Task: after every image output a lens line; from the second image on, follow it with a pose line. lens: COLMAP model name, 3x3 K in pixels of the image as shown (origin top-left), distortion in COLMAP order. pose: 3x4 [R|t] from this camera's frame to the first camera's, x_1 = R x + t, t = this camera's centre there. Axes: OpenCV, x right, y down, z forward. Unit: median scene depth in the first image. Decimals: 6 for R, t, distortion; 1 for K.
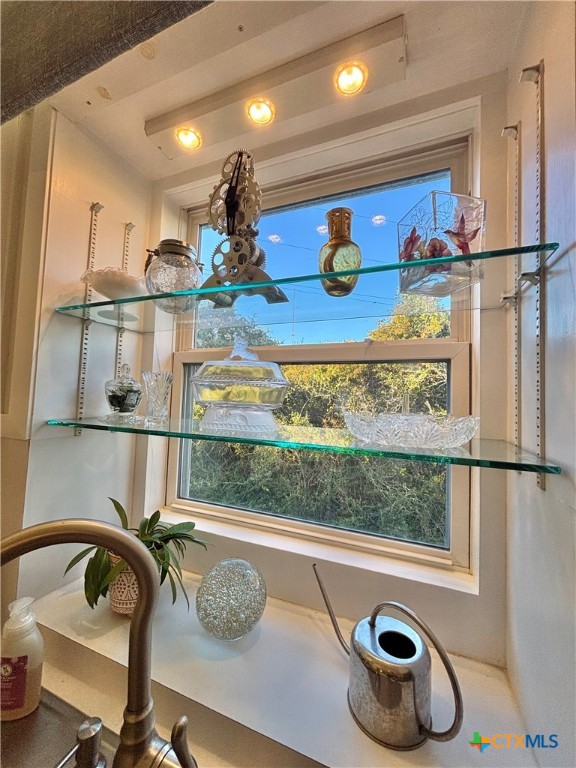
lens RADIAL K [[307.1, 0, 287.5], [0, 307.1, 383.2], [0, 0, 1]] dist [0.003689, 0.000950]
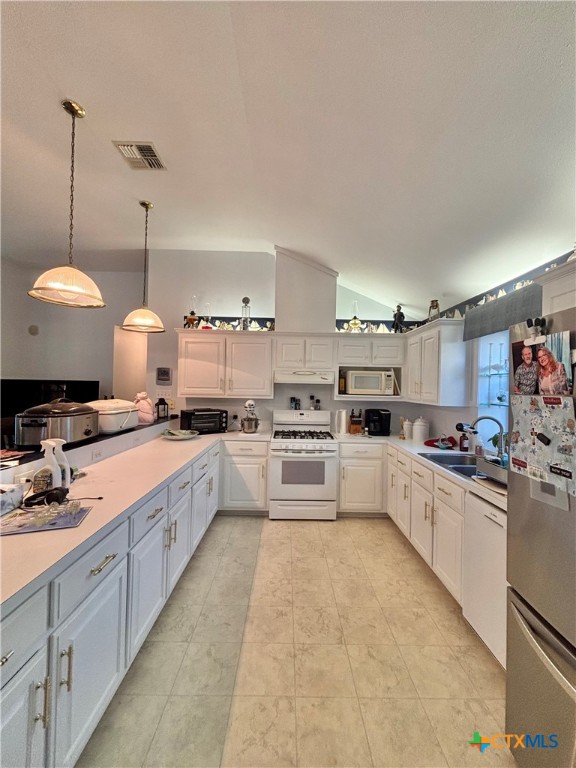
lens RADIAL K [[307.1, 0, 289.0], [0, 307.1, 385.9], [0, 0, 1]] dist [0.003689, 0.000950]
pose [[0.392900, -0.032722, -0.918999, 2.164474], [0.026077, 0.999361, -0.024435, -0.085409], [0.919212, -0.014365, 0.393502, -3.245394]]
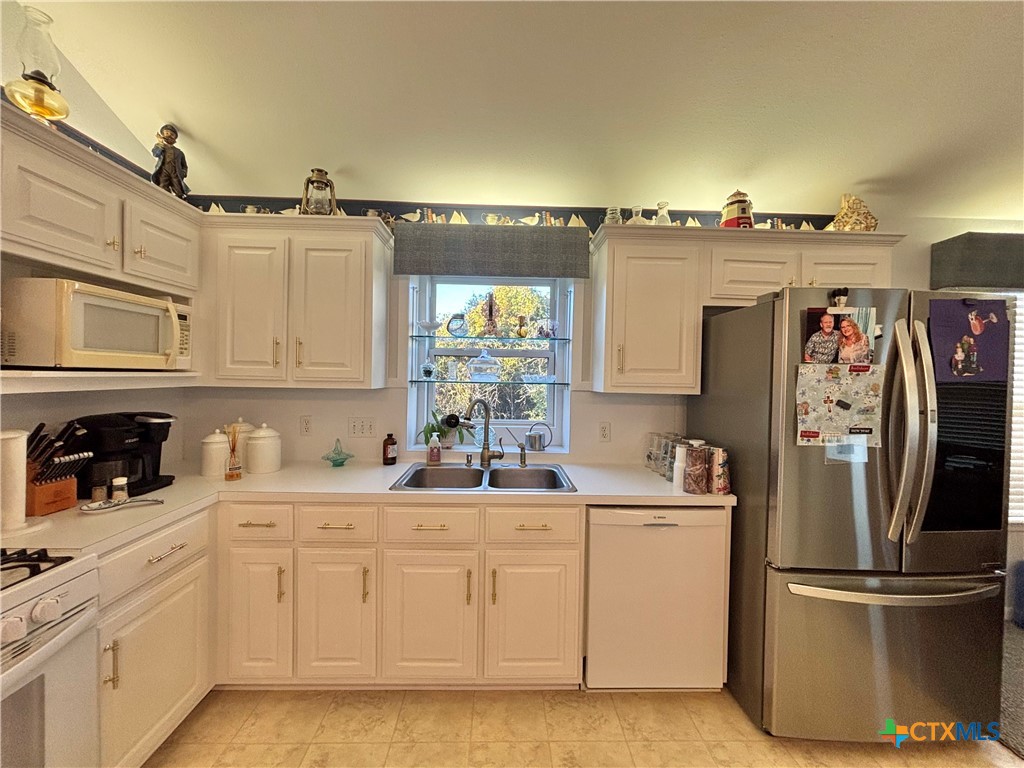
lens RADIAL K [[409.5, 0, 511.2], [0, 409.5, 384.4], [0, 0, 1]] dist [0.003689, 0.000950]
pose [[0.911527, -0.031442, 0.410037, -1.567241], [0.004040, 0.997709, 0.067524, -0.088433], [-0.411221, -0.059893, 0.909566, -2.684048]]
